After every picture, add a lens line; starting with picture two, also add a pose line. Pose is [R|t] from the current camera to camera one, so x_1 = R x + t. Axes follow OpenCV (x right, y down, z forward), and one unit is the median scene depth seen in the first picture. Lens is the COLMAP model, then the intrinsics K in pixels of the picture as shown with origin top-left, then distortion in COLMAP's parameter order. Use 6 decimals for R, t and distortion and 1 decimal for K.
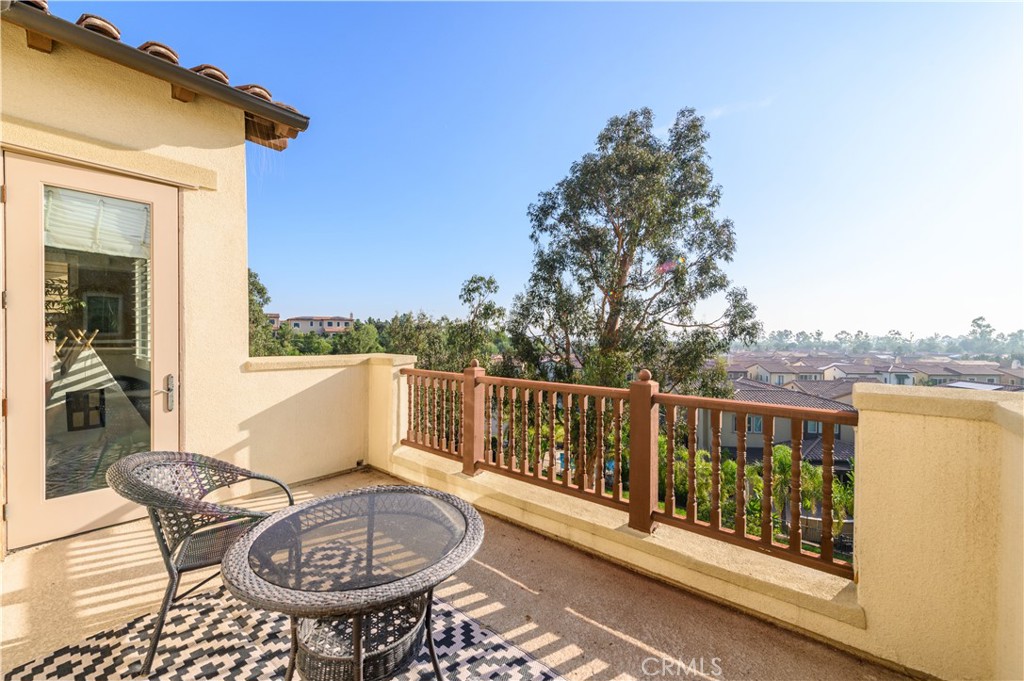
lens RADIAL K [[401.9, 0, 512.9], [0, 401.9, 339.6], [0, 0, 1]] dist [0.018029, -0.006214]
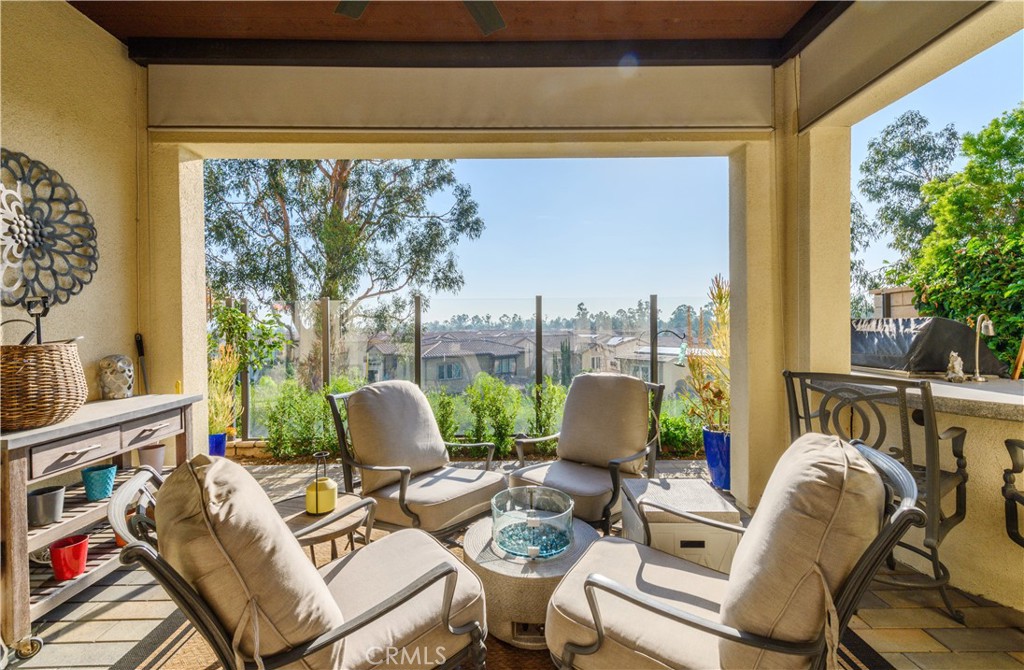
lens RADIAL K [[447.7, 0, 513.2], [0, 447.7, 326.5], [0, 0, 1]] dist [0.013027, -0.000244]
pose [[0.762203, -0.021735, 0.646973, -0.097068], [0.021782, 0.999731, 0.007925, 0.213229], [-0.646971, 0.008052, 0.762472, 0.024708]]
